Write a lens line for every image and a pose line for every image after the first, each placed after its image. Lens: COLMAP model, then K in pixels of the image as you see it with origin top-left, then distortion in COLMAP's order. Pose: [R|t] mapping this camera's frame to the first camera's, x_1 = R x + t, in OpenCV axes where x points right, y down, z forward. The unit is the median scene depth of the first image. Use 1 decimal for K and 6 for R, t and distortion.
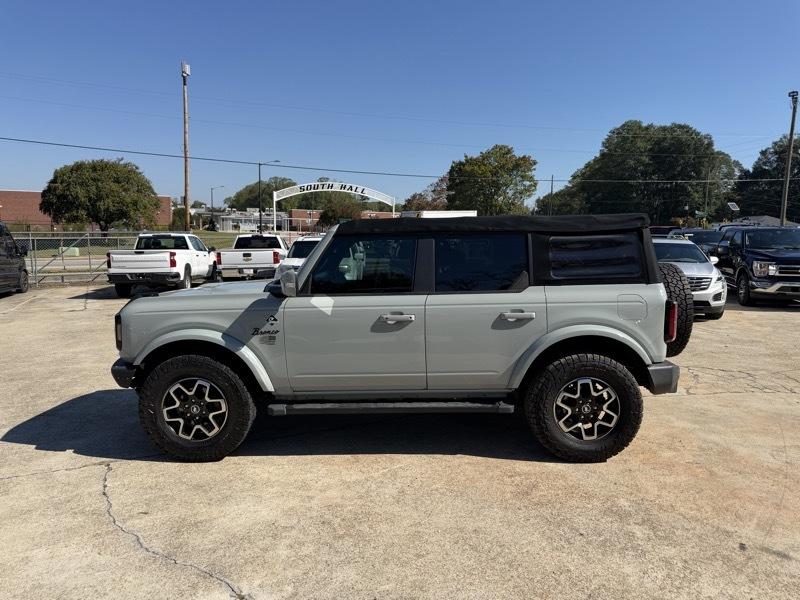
lens RADIAL K [[559.8, 0, 404.8], [0, 559.8, 302.8], [0, 0, 1]] dist [0.041213, -0.046577]
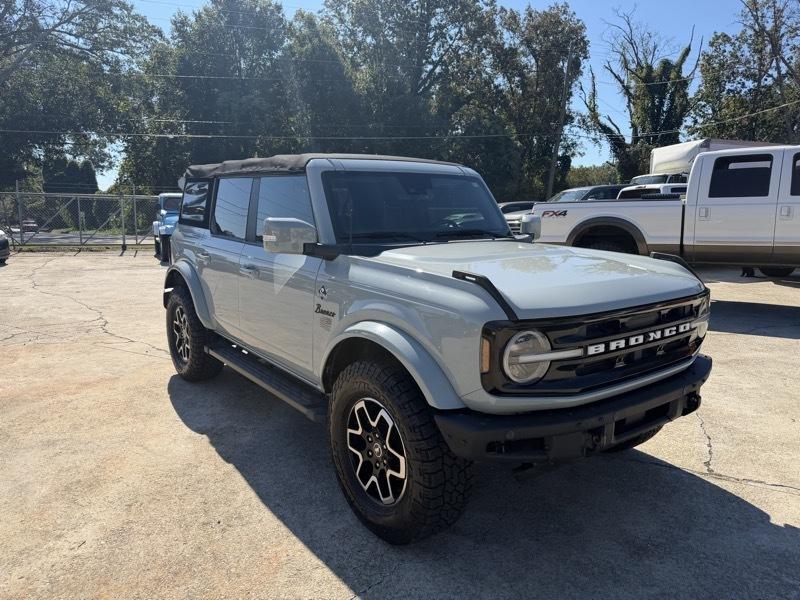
lens RADIAL K [[572.2, 0, 400.0], [0, 572.2, 300.0], [0, 0, 1]] dist [0.027842, -0.028911]
pose [[-0.609955, -0.136112, 0.780659, -0.891750], [0.082631, 0.968843, 0.233486, -0.173288], [-0.788116, 0.206923, -0.579704, 1.832059]]
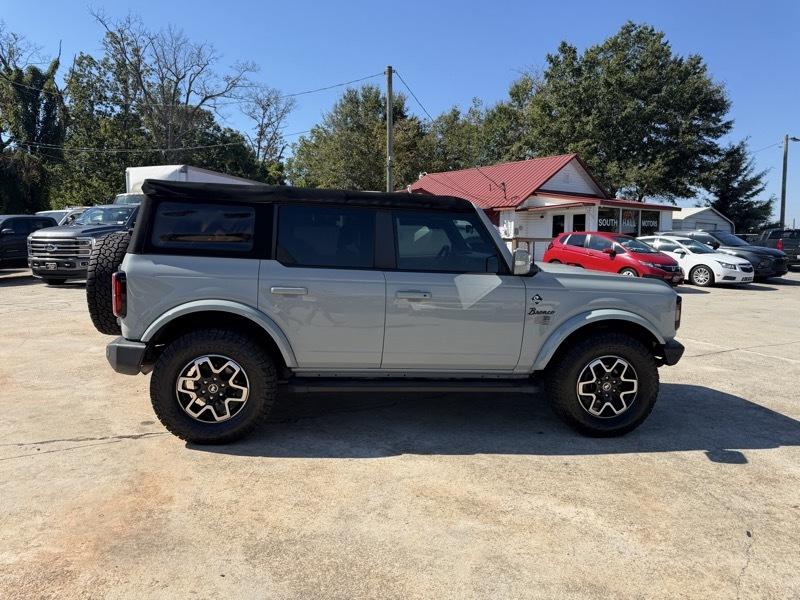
lens RADIAL K [[559.8, 0, 404.8], [0, 559.8, 302.8], [0, 0, 1]] dist [0.041213, -0.046577]
pose [[-0.988923, -0.012563, -0.147894, 0.159546], [-0.047923, 0.970073, 0.238039, -0.247342], [0.140477, 0.242490, -0.959930, 2.448519]]
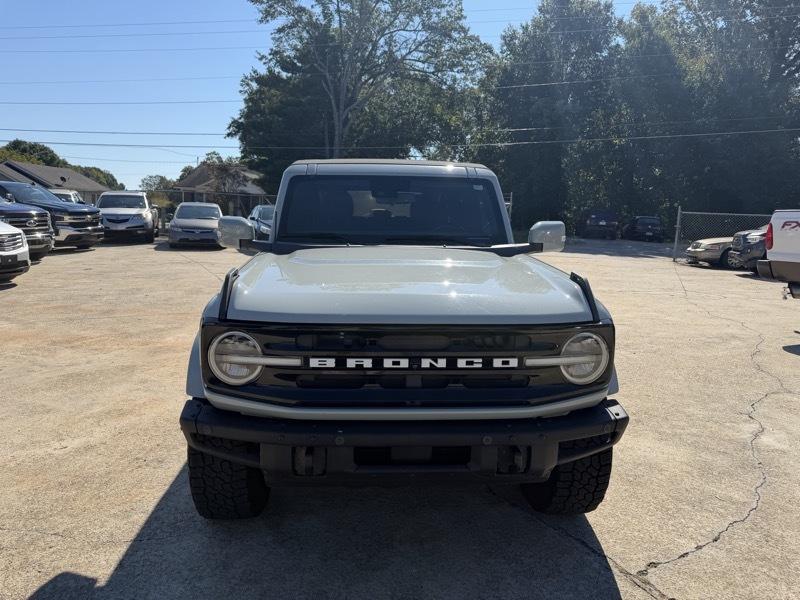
lens RADIAL K [[572.2, 0, 400.0], [0, 572.2, 300.0], [0, 0, 1]] dist [0.027842, -0.028911]
pose [[-0.076676, -0.167171, 0.982942, -1.081130], [0.090439, 0.980614, 0.173830, -0.116254], [-0.992946, 0.102225, -0.060071, 1.309519]]
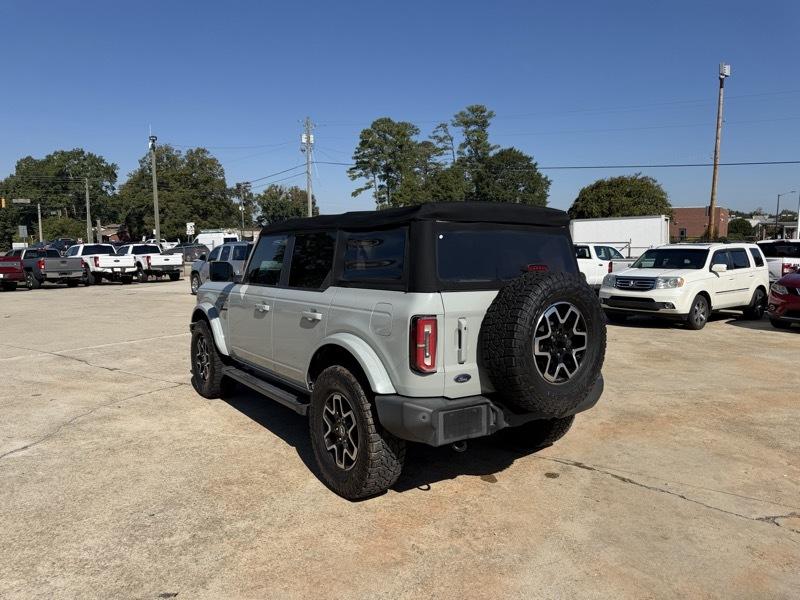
lens RADIAL K [[556.4, 0, 394.5], [0, 556.4, 299.2], [0, 0, 1]] dist [0.066353, -0.084075]
pose [[0.581958, 0.076066, -0.809653, 1.096940], [-0.100259, 0.994731, 0.021390, -0.041229], [0.807015, 0.068727, 0.586519, 0.574907]]
